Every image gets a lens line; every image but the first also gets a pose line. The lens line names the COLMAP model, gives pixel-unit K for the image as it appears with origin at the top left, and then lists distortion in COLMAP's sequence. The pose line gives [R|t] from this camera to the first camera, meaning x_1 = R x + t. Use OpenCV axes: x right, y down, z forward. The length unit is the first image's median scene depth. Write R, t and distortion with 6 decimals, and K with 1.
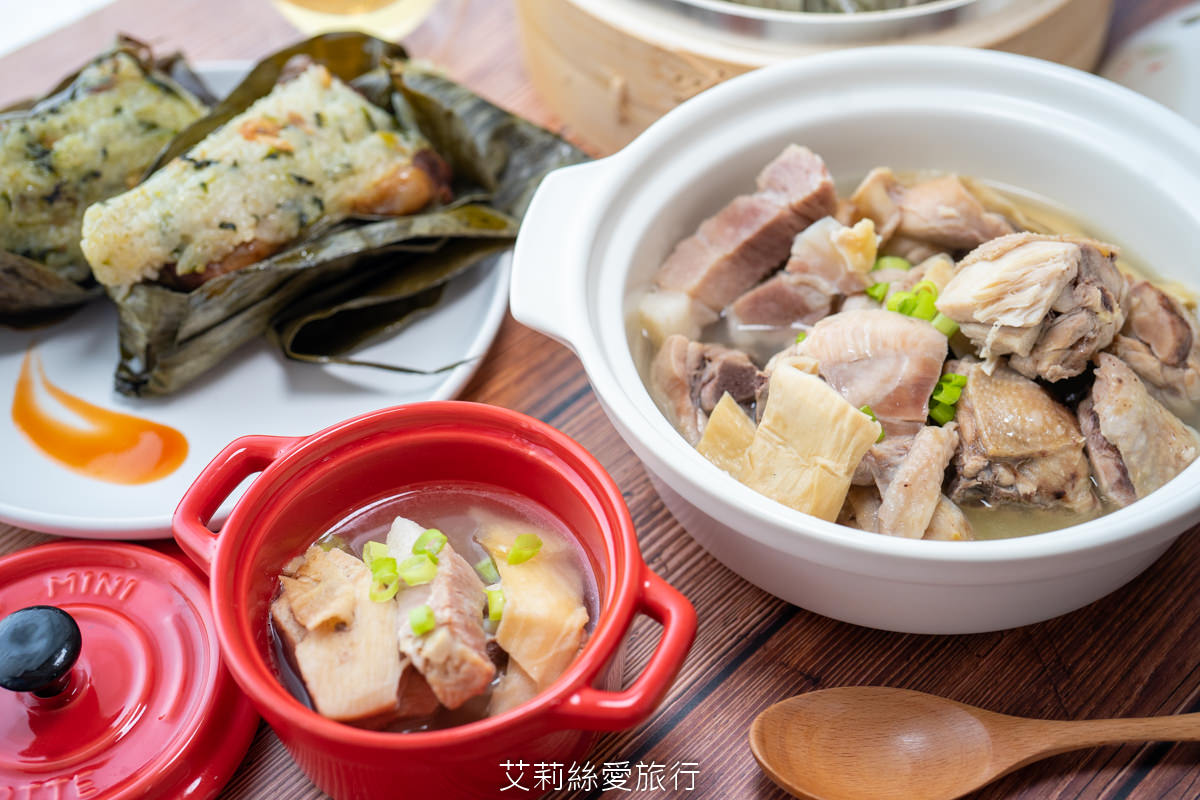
lens RADIAL K [[1706.7, 0, 600.0], [0, 1706.7, 400.0], [0, 0, 1]] dist [-0.028005, 0.489777]
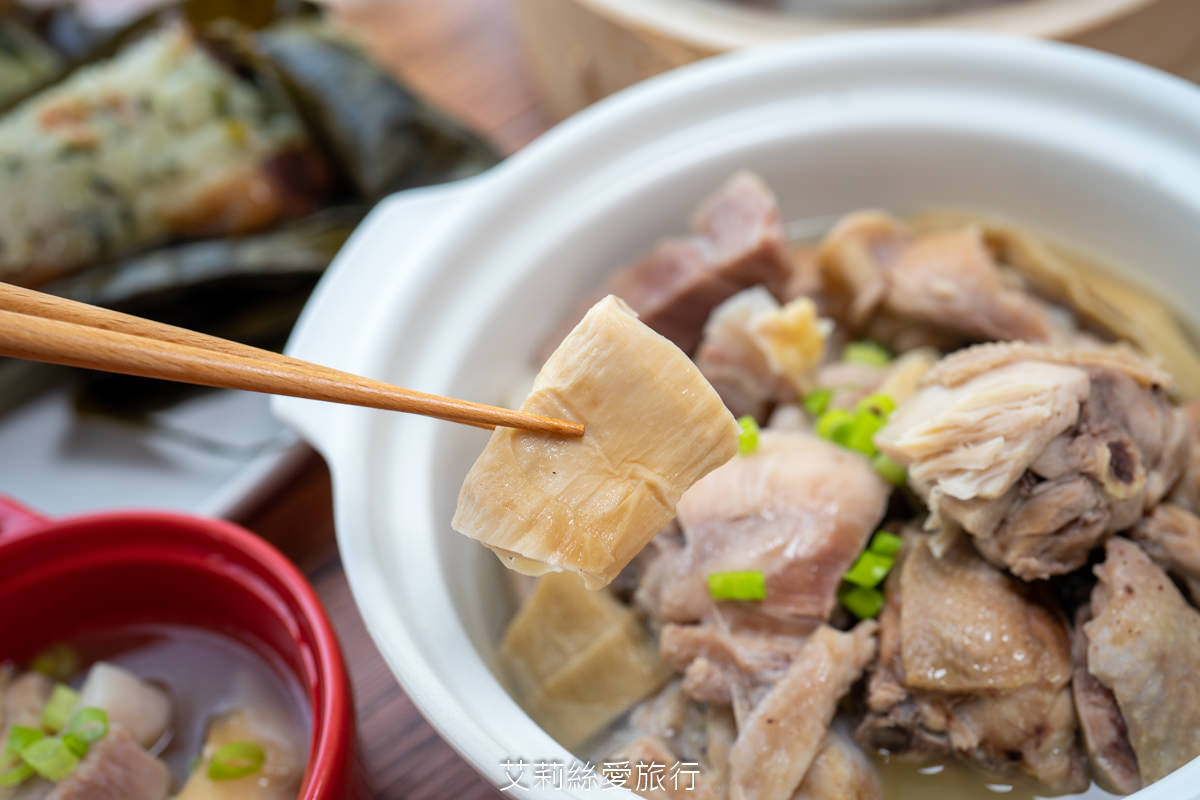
lens RADIAL K [[1706.7, 0, 600.0], [0, 1706.7, 400.0], [0, 0, 1]] dist [-0.028005, 0.489777]
pose [[0.977966, 0.079101, -0.193198, 0.227511], [-0.067298, 0.995486, 0.066920, -0.113315], [0.197620, -0.052444, 0.978875, 0.327566]]
